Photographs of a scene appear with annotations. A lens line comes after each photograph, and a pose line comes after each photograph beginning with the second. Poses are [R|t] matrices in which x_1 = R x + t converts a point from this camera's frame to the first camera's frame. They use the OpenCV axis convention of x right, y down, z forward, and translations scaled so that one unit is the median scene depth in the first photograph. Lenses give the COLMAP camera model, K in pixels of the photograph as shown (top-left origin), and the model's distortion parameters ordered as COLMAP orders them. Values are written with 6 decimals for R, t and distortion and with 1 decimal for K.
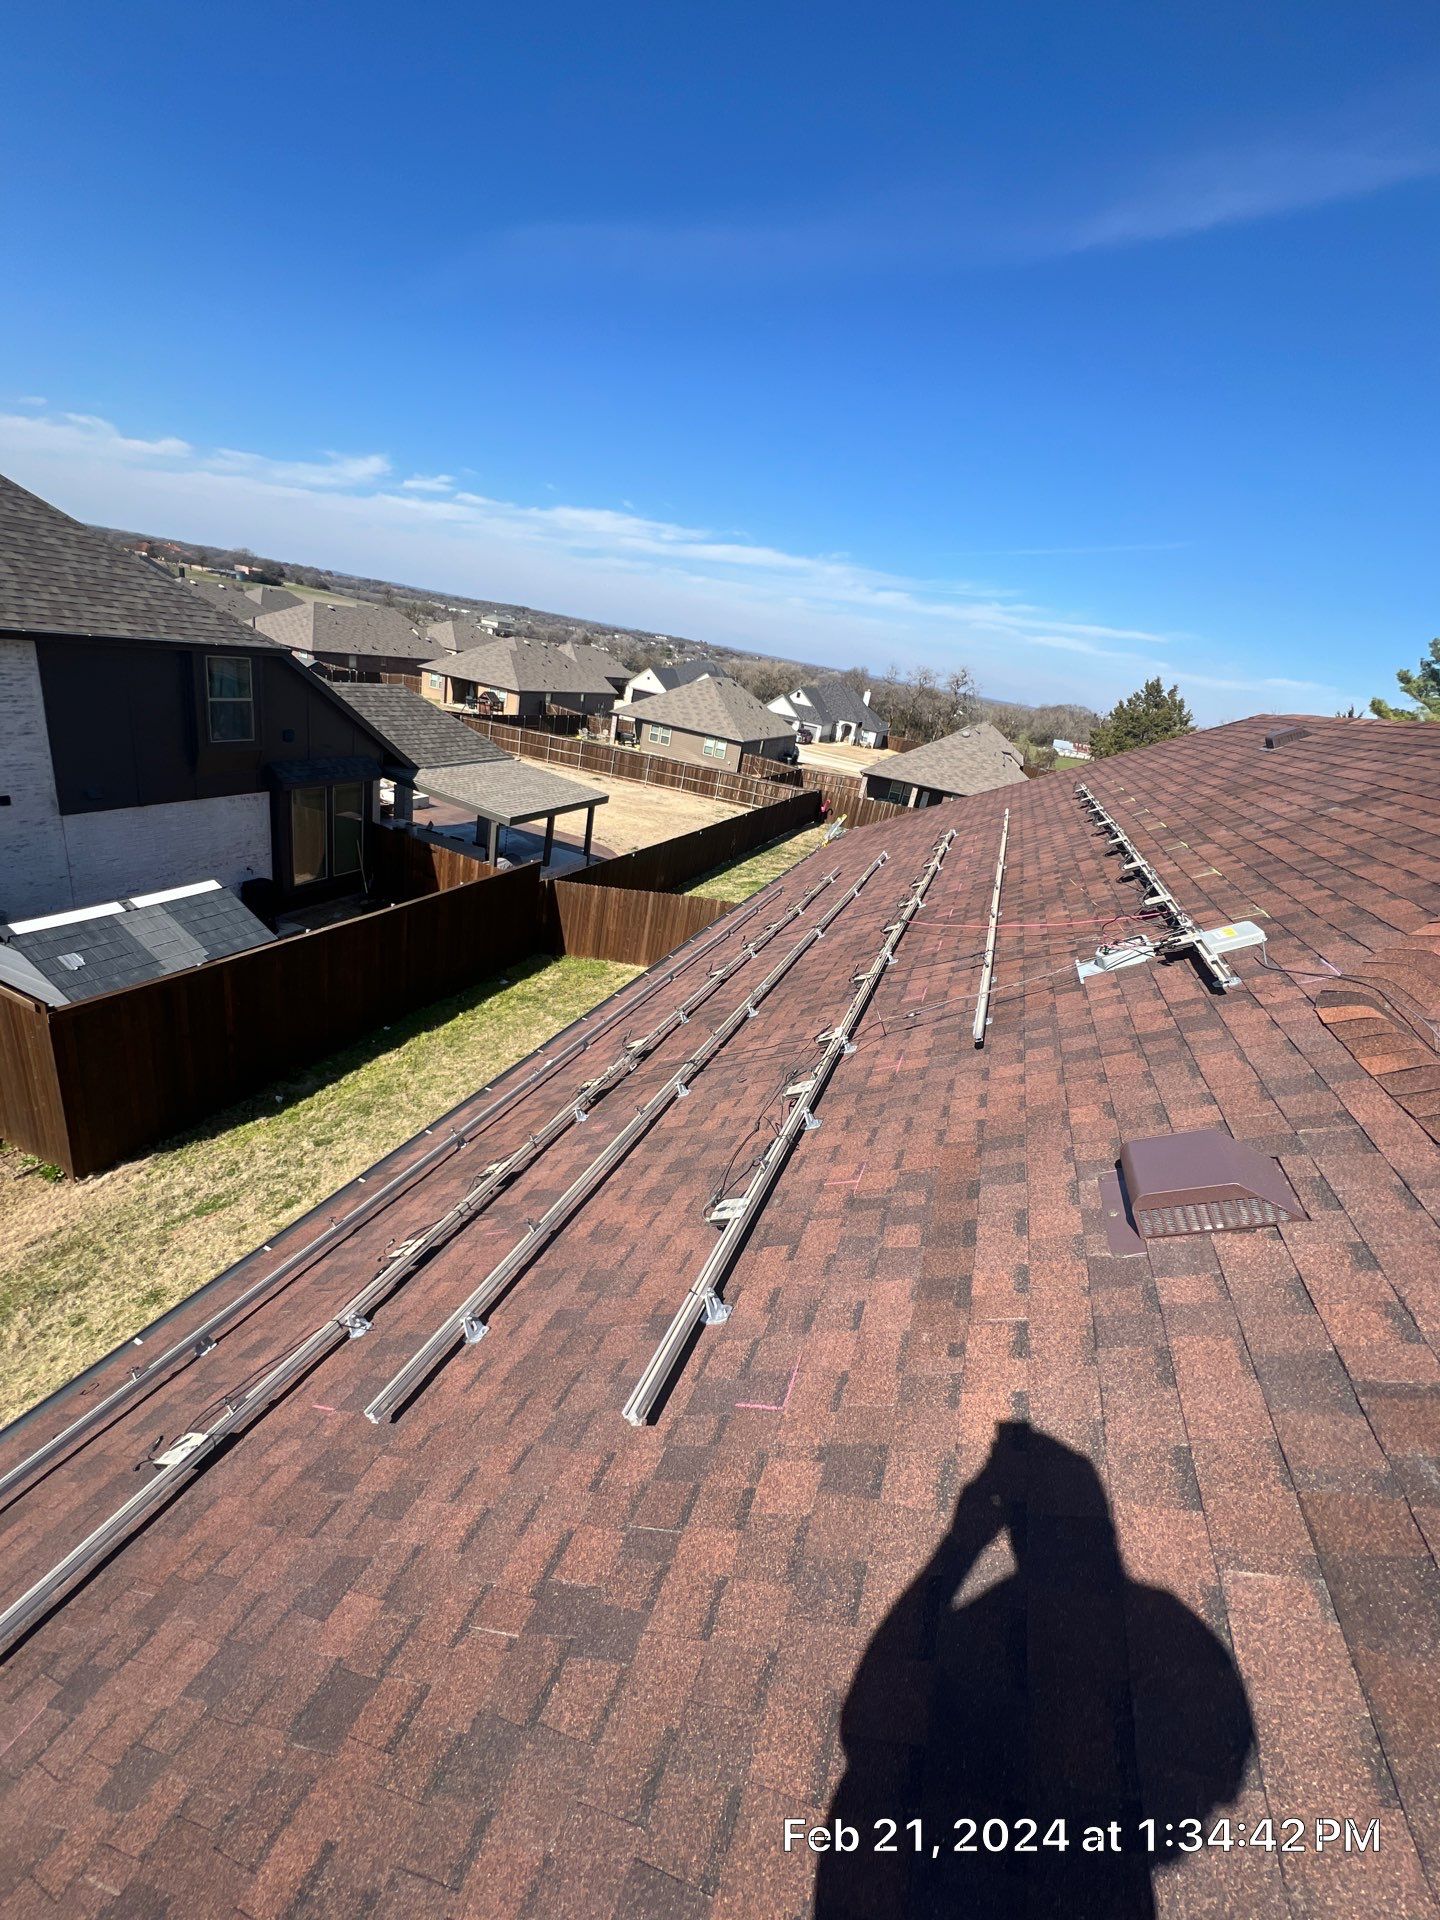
lens RADIAL K [[771.3, 0, 739.7], [0, 771.3, 954.9], [0, 0, 1]] dist [-0.002868, 0.000746]
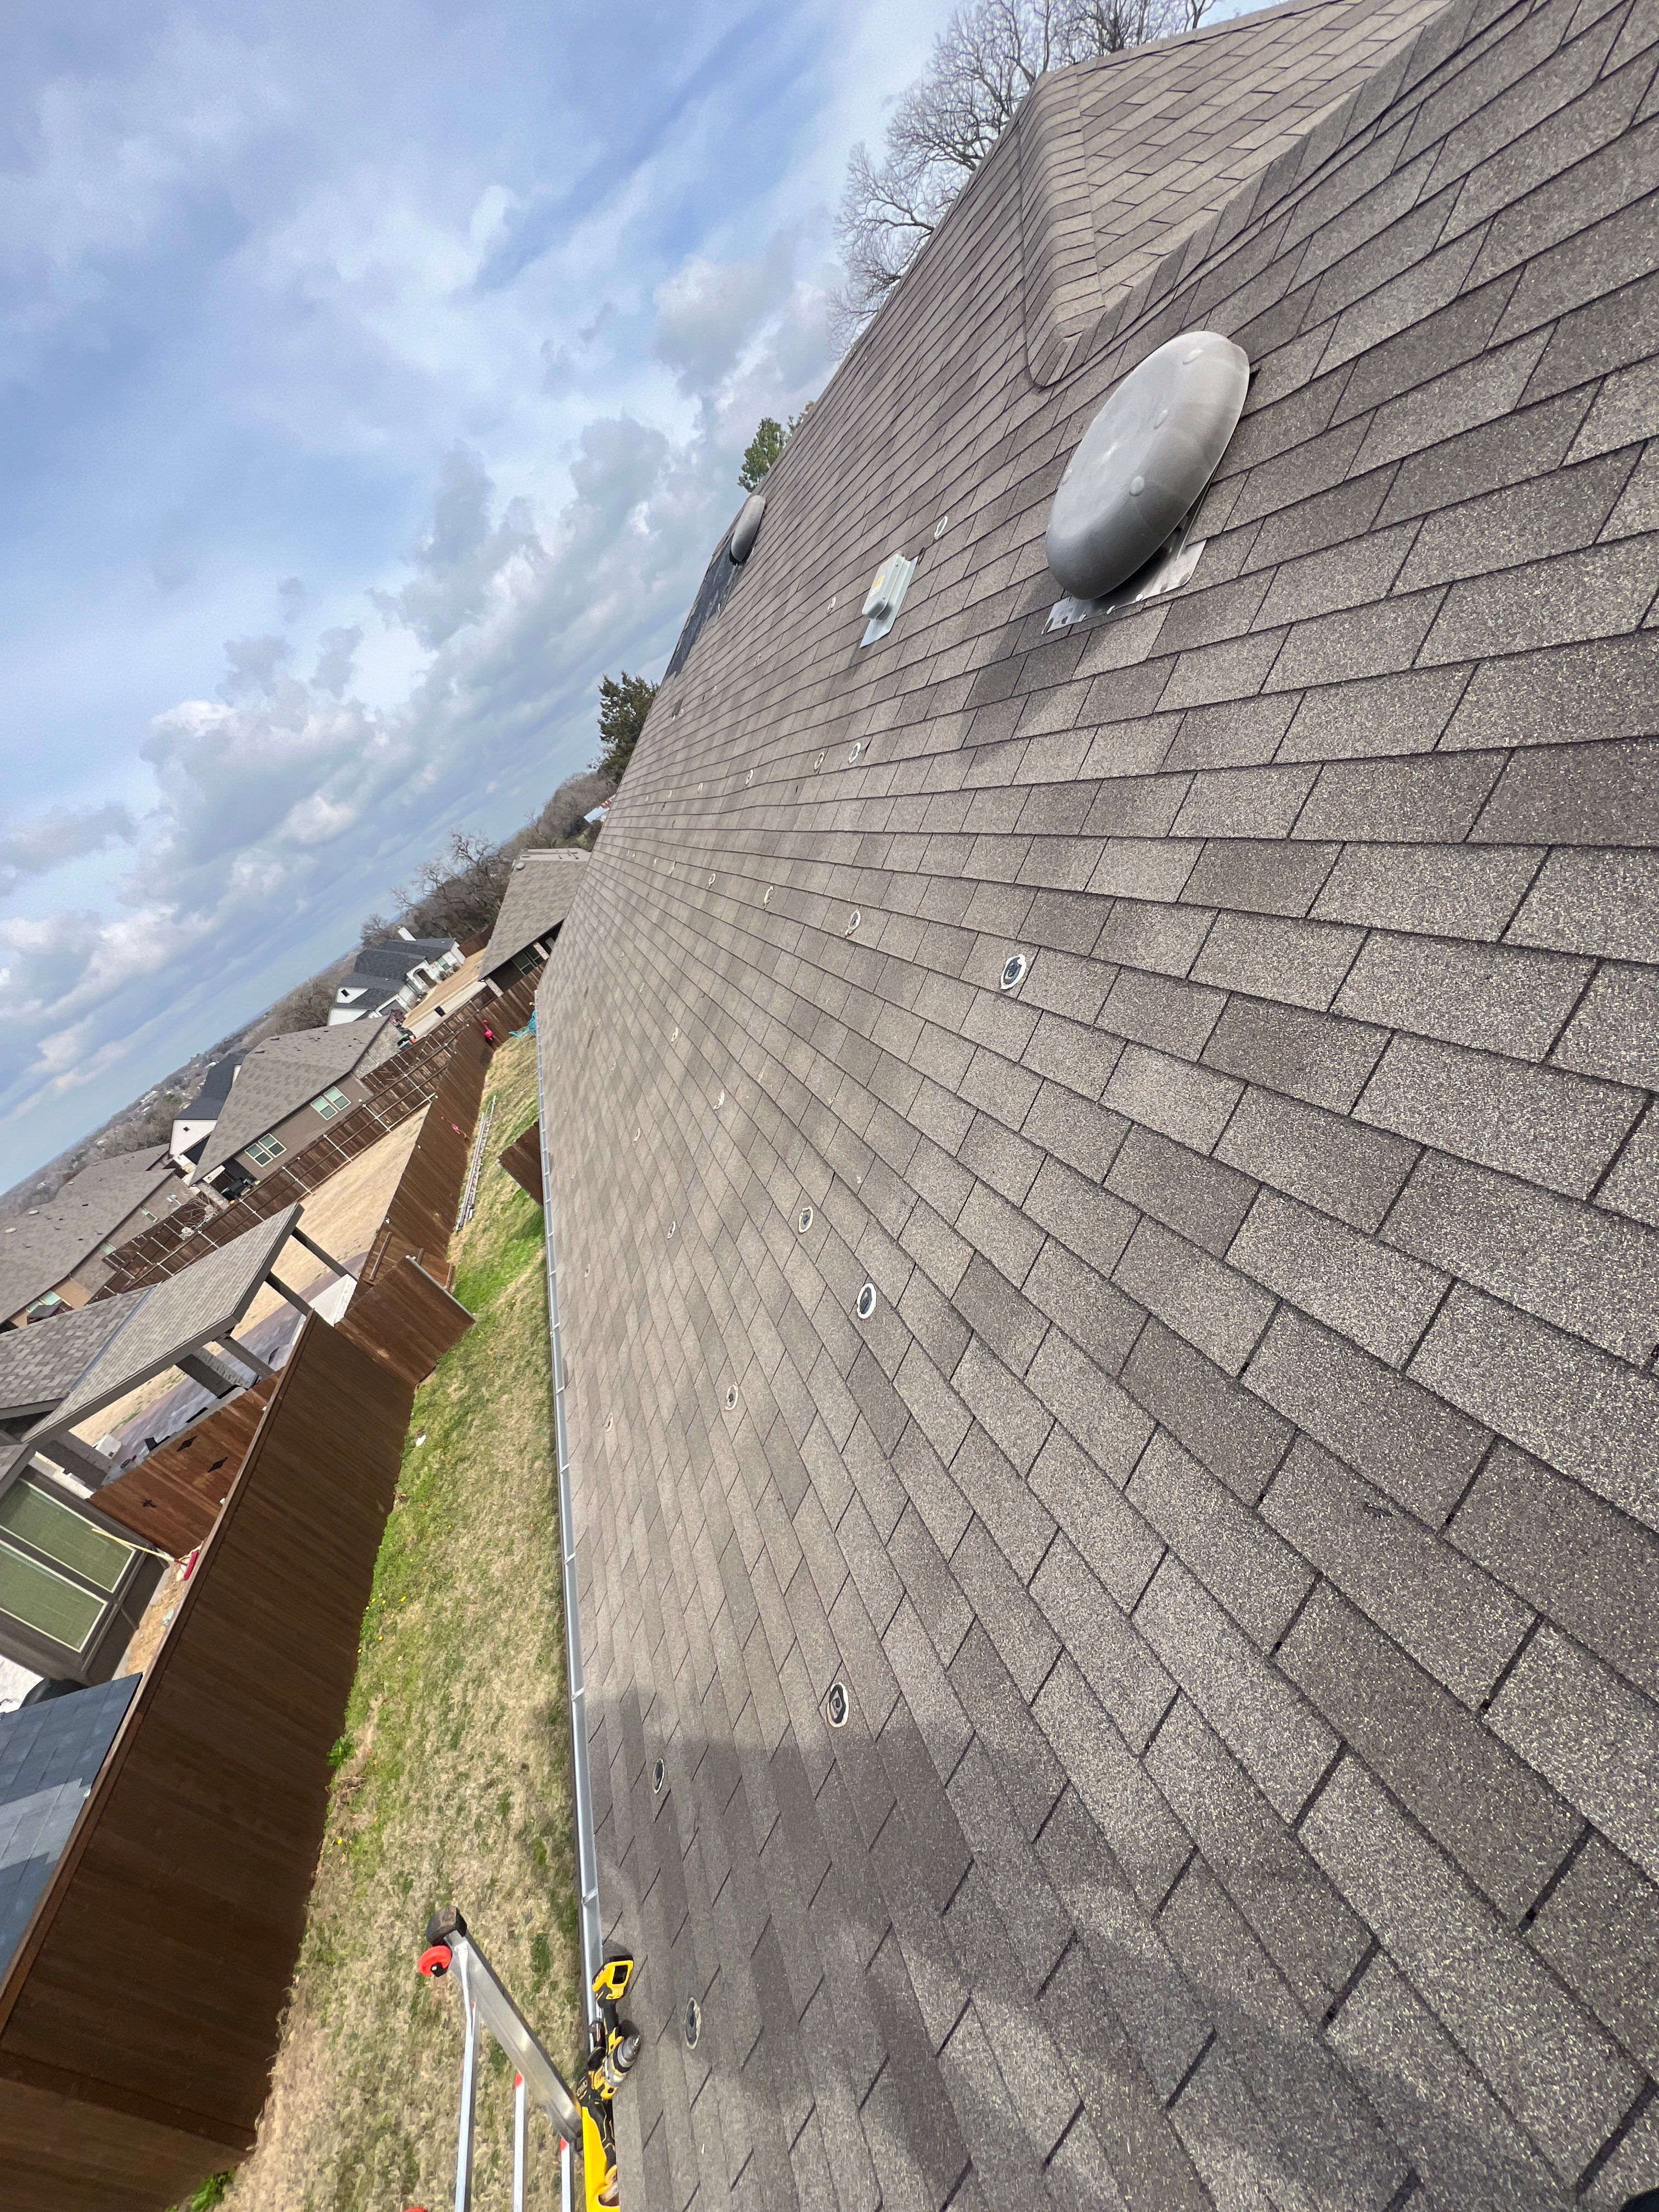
lens RADIAL K [[888.6, 0, 827.6], [0, 888.6, 1098.2], [0, 0, 1]] dist [-0.002868, 0.000746]
pose [[0.532584, -0.790223, 0.303153, -0.041635], [0.798882, 0.587643, 0.128311, 0.019230], [-0.279540, 0.173847, 0.944264, 0.012408]]
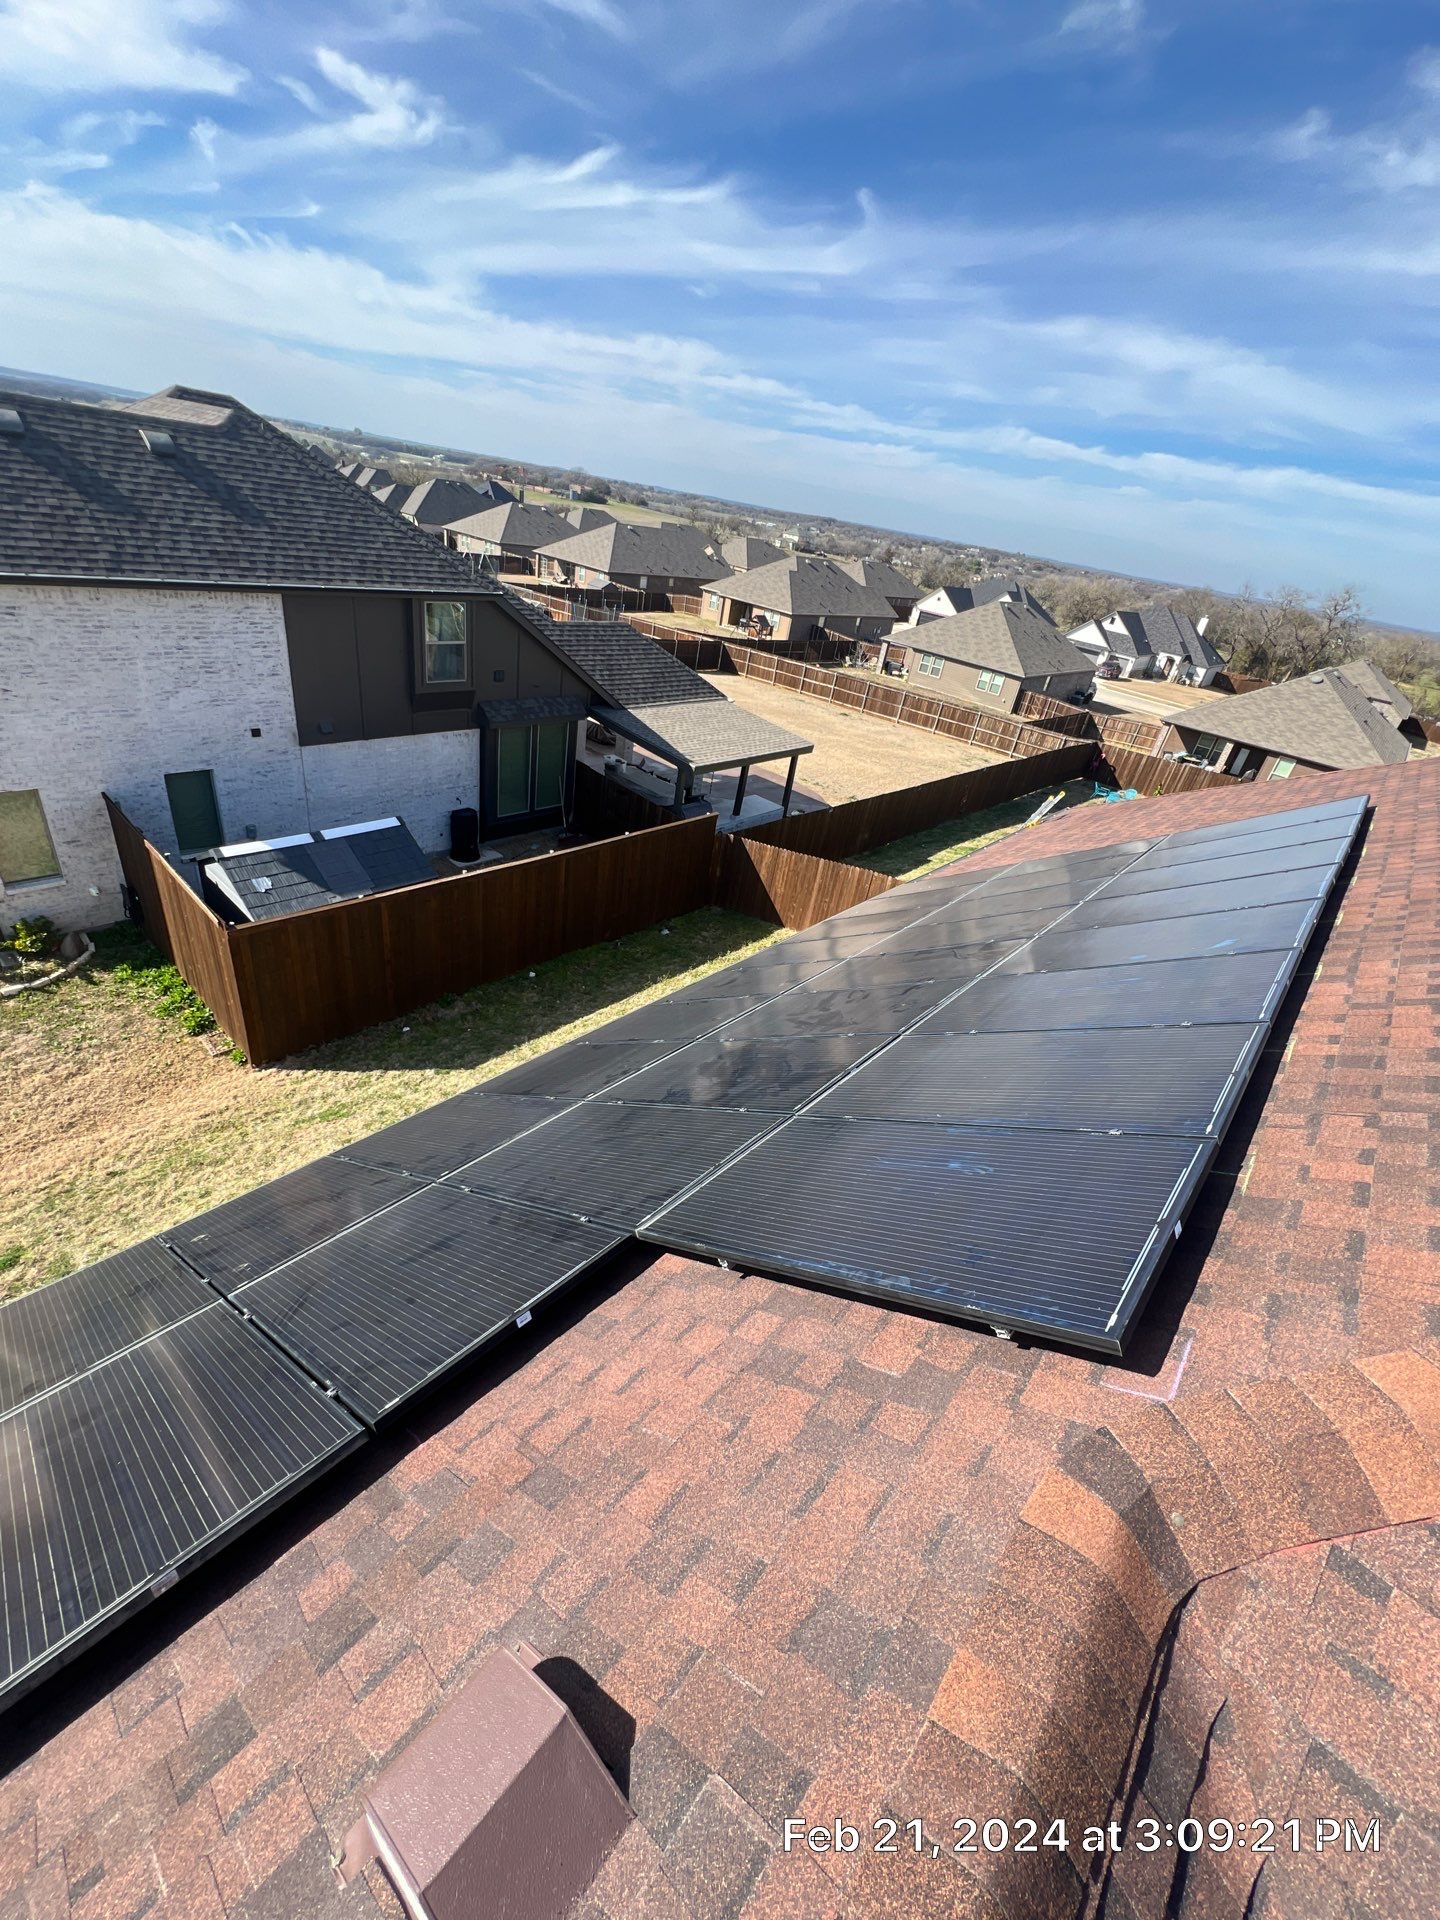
lens RADIAL K [[771.3, 0, 762.8], [0, 771.3, 942.7], [0, 0, 1]] dist [-0.002868, 0.000746]
pose [[0.937819, 0.157960, -0.309103, 0.057072], [-0.130561, 0.985591, 0.107540, -0.033029], [0.321636, -0.060496, 0.944929, 0.033962]]
